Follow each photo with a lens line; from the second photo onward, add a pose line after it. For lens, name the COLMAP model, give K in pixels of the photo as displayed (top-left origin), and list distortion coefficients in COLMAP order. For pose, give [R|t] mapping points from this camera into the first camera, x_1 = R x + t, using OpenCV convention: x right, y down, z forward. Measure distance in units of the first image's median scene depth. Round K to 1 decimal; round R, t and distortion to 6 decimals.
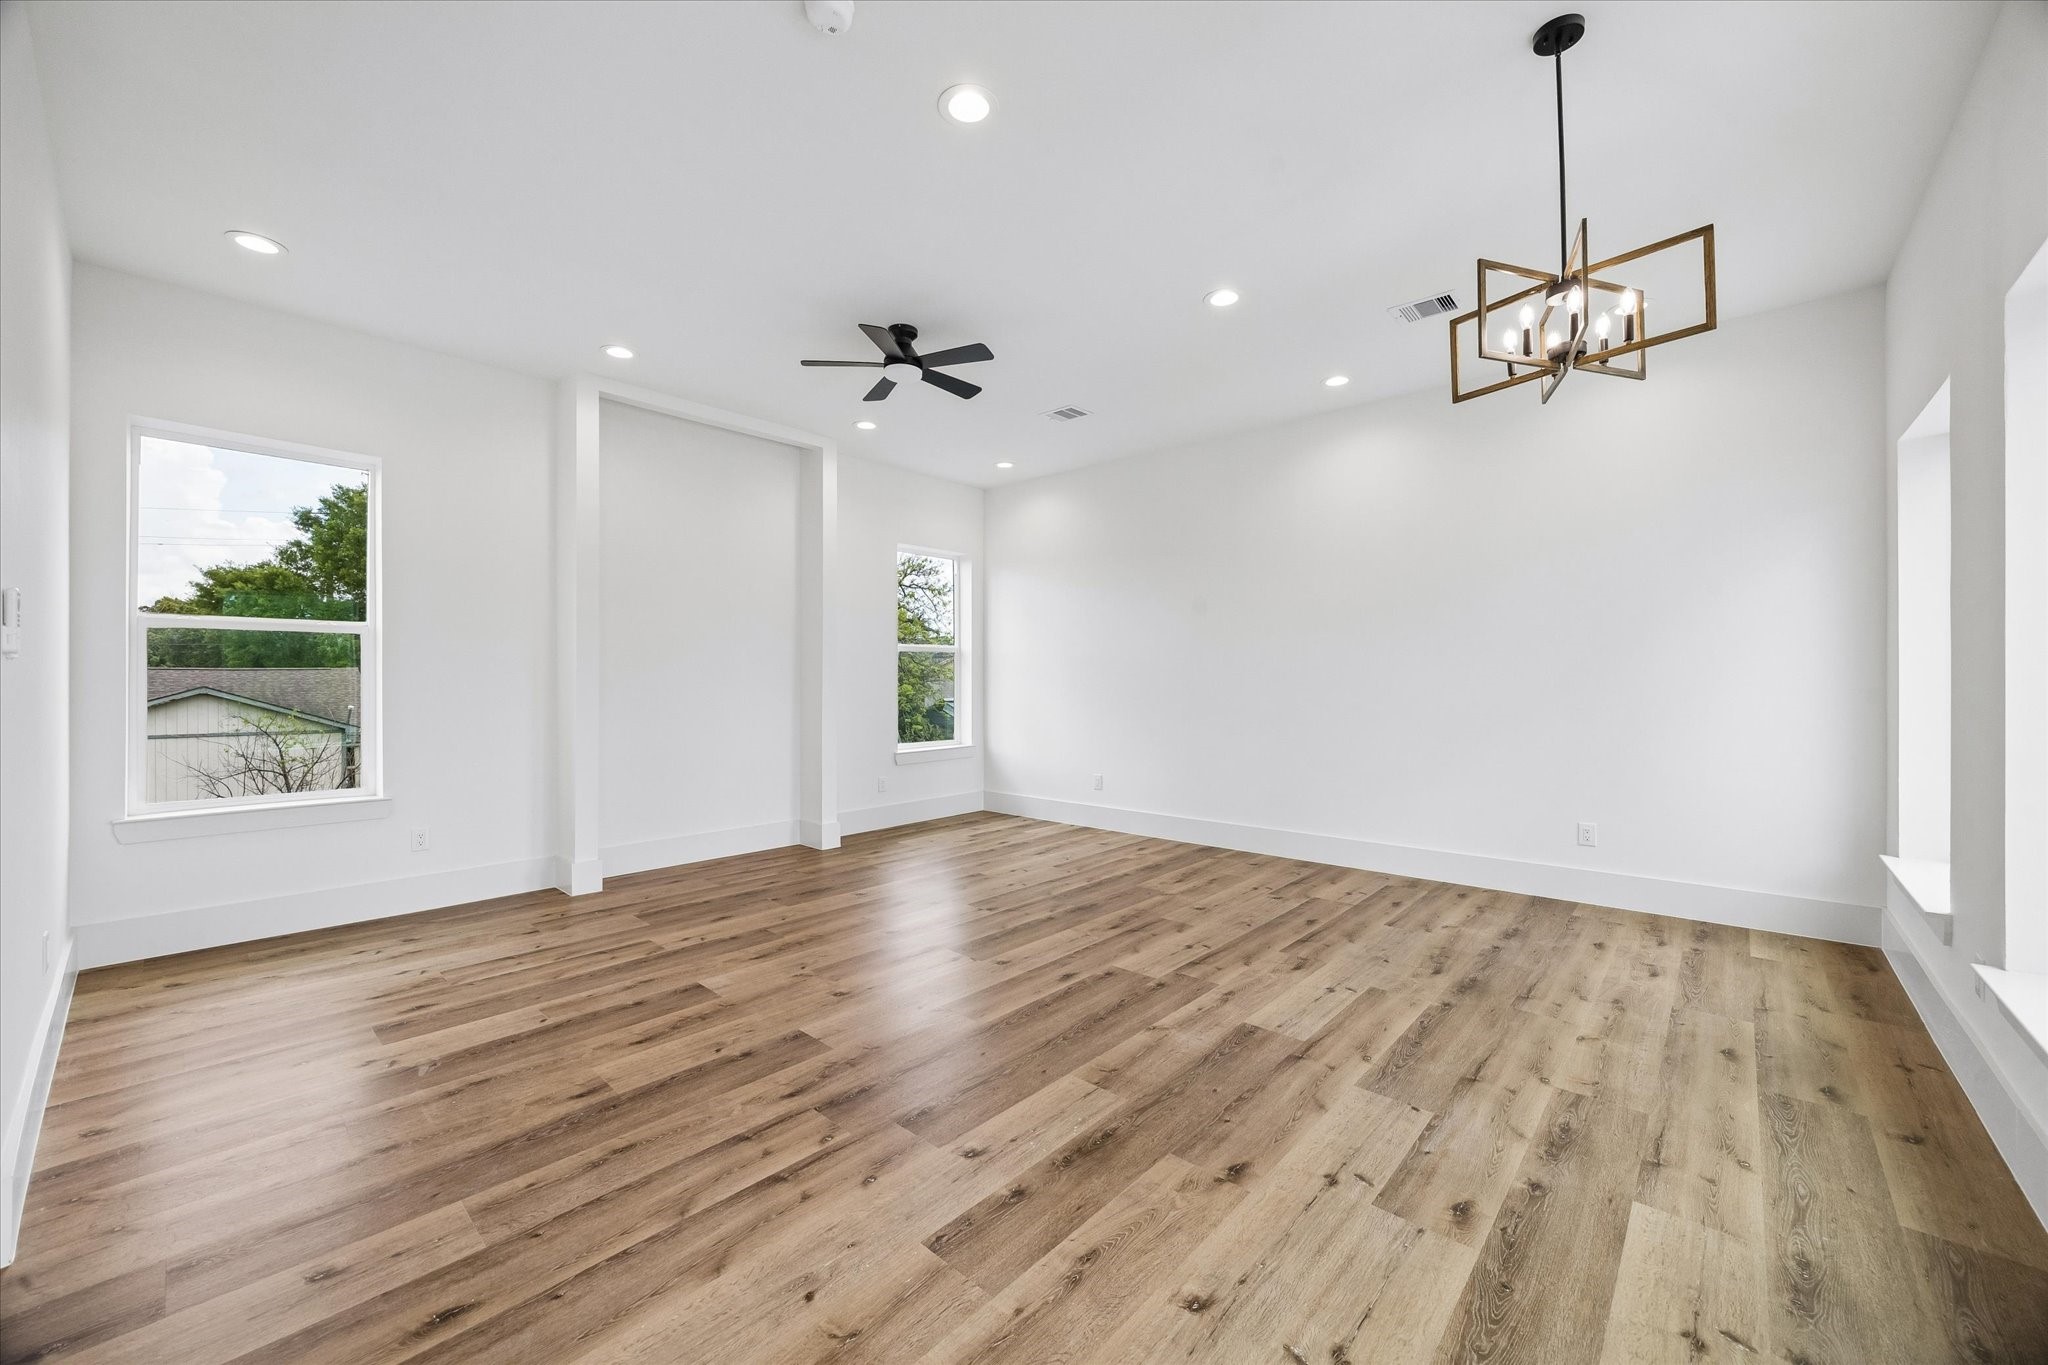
lens RADIAL K [[771.9, 0, 1009.4], [0, 771.9, 679.4], [0, 0, 1]] dist [-0.000466, -0.000272]
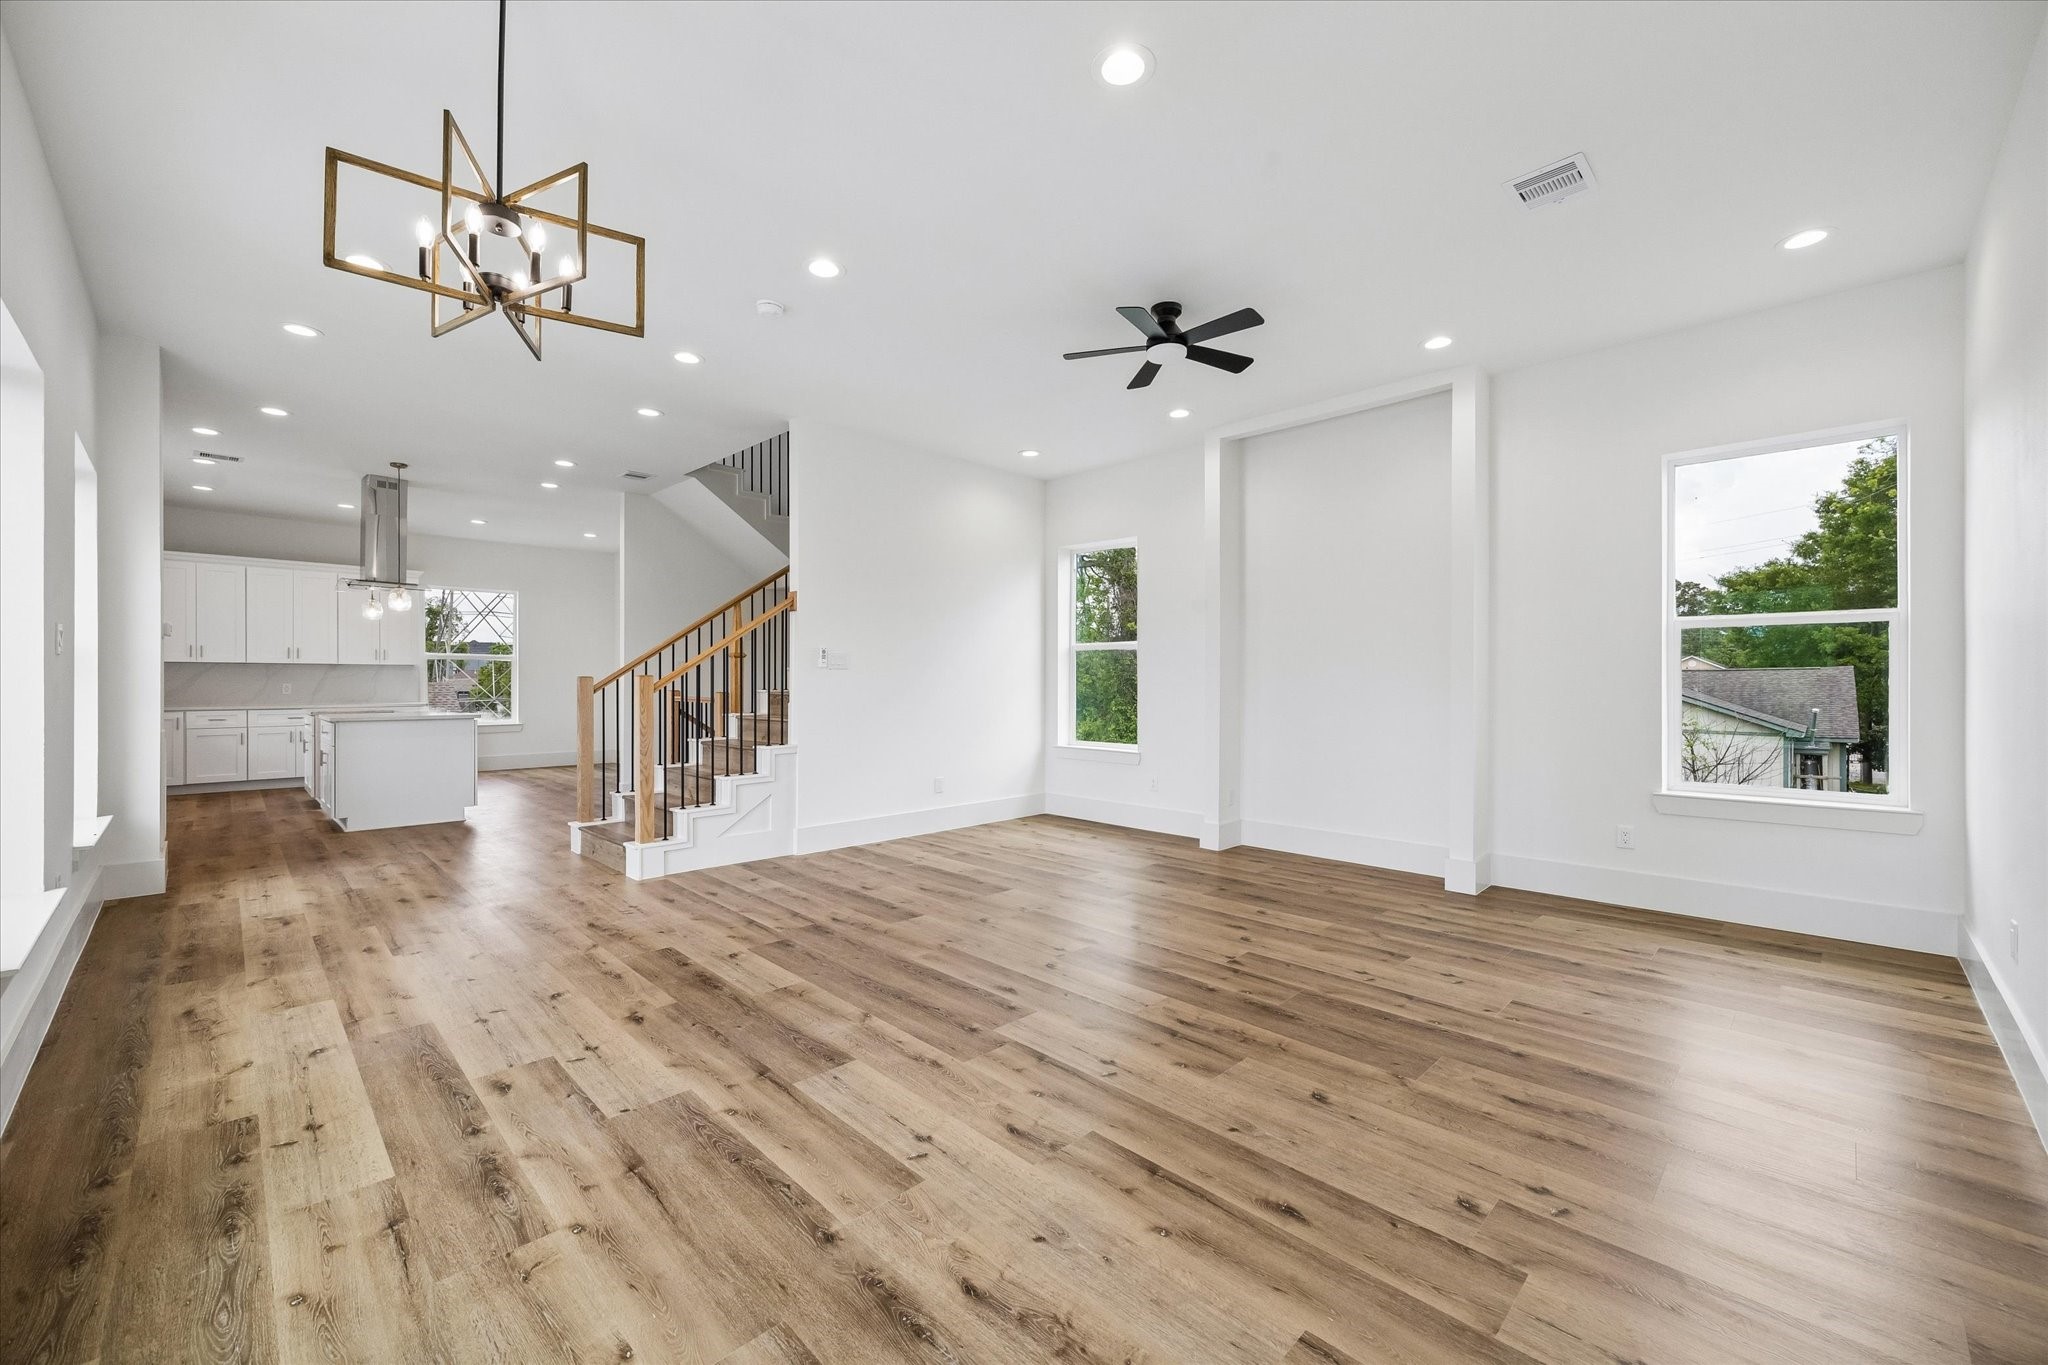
lens RADIAL K [[809.0, 0, 1038.0], [0, 809.0, 677.3], [0, 0, 1]] dist [0.001997, -0.000479]
pose [[-0.024949, -0.002961, -0.999684, 1.259117], [-0.001531, 0.999995, -0.002924, 0.012381], [0.999688, 0.001457, -0.024954, 1.269318]]
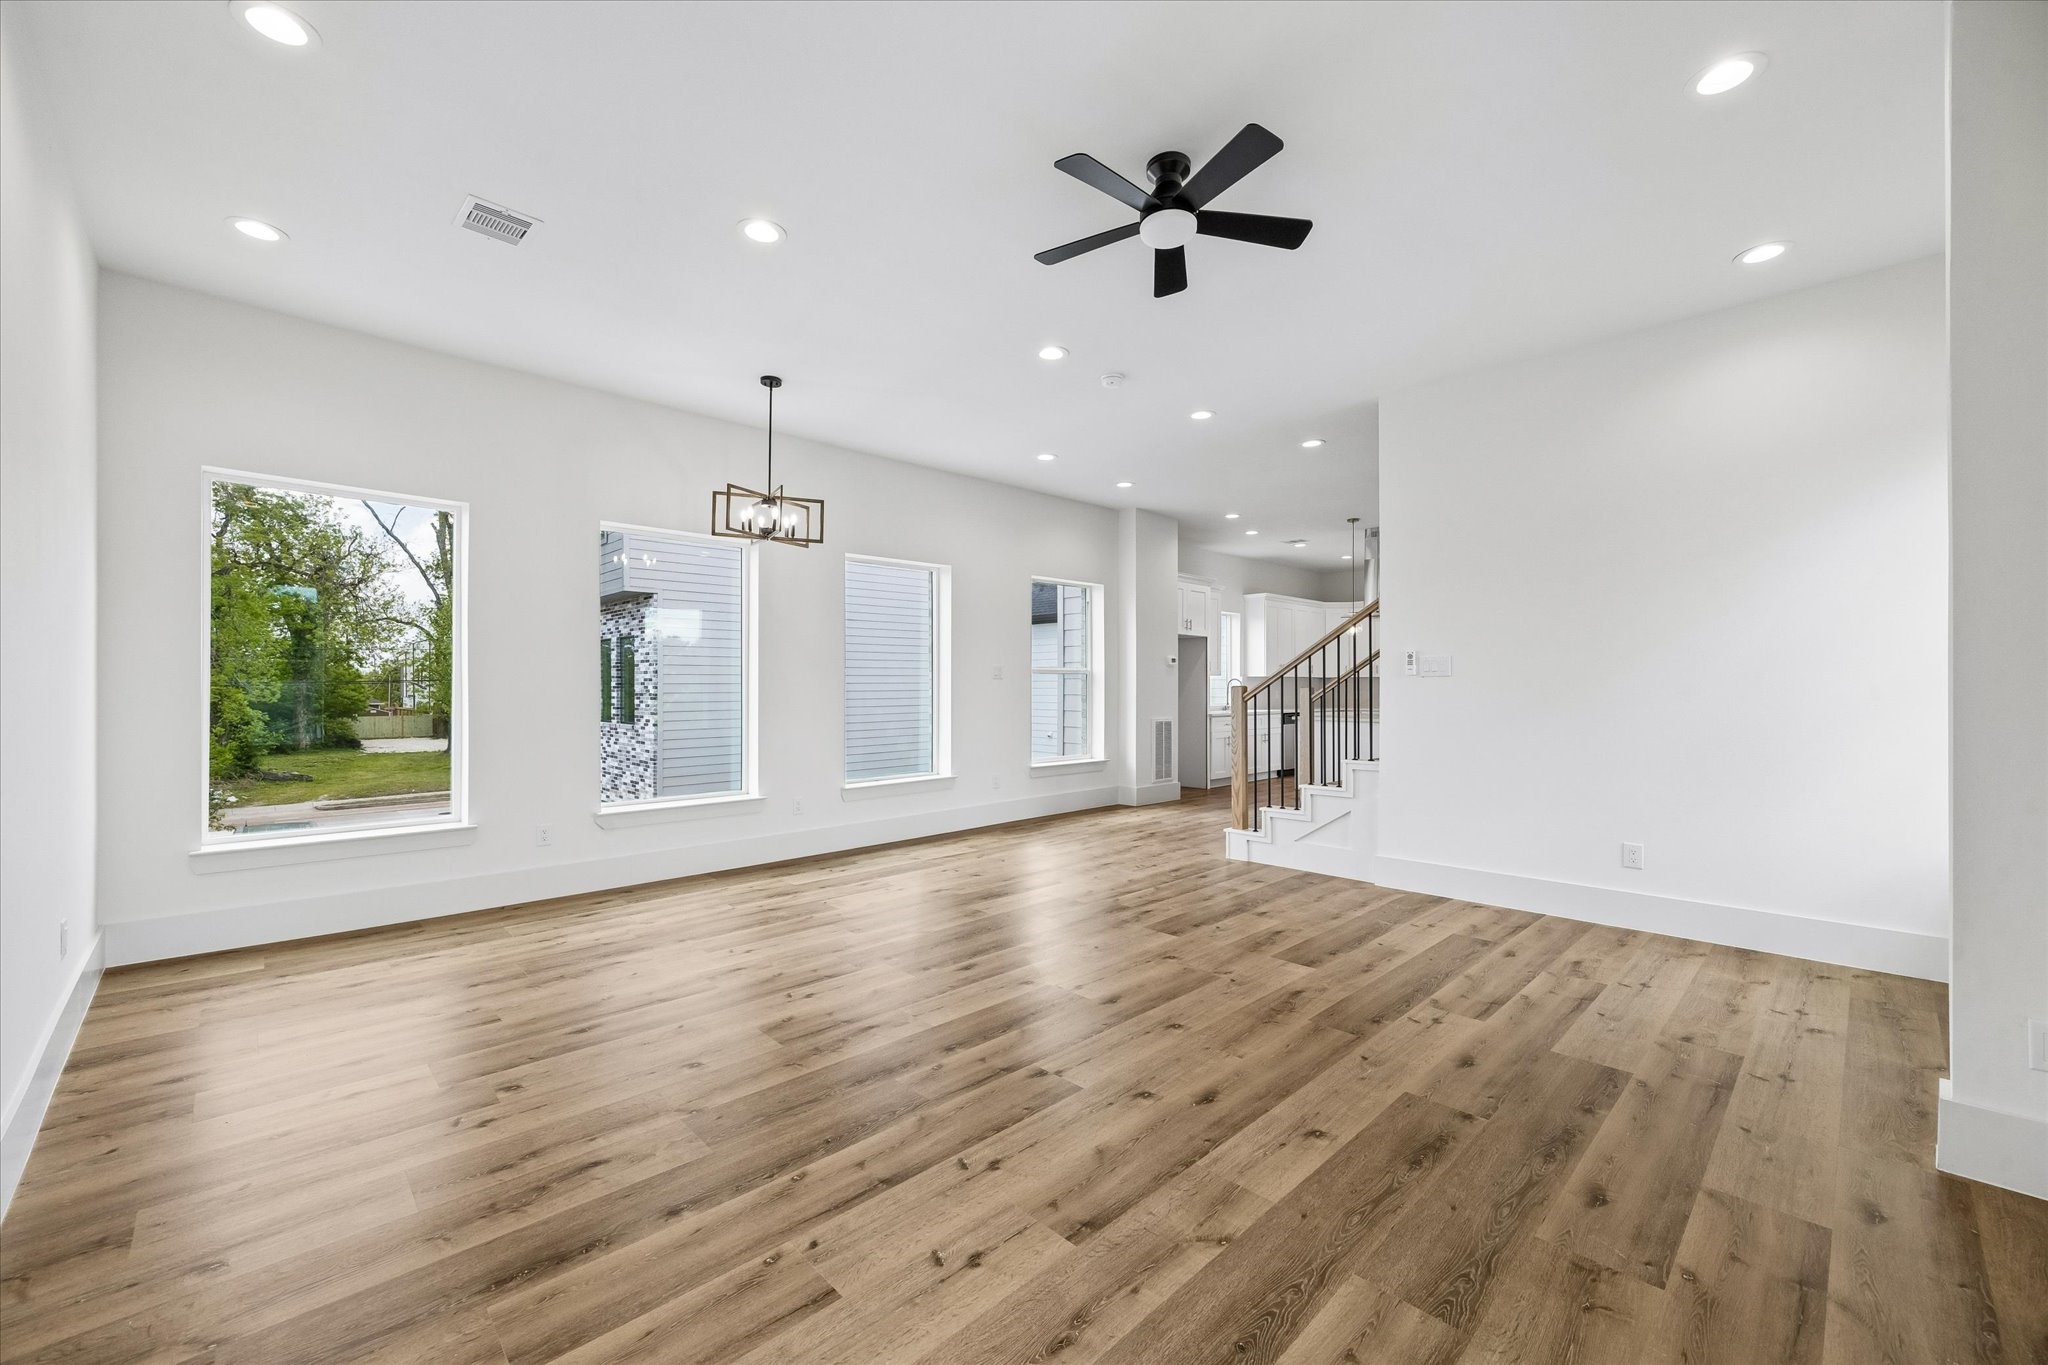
lens RADIAL K [[809.0, 0, 1019.0], [0, 809.0, 698.1], [0, 0, 1]] dist [0.001997, -0.000479]
pose [[-0.998870, 0.001302, 0.047505, -0.058496], [0.001903, 0.999919, 0.012620, 0.005424], [-0.047485, 0.012696, -0.998791, 2.502740]]
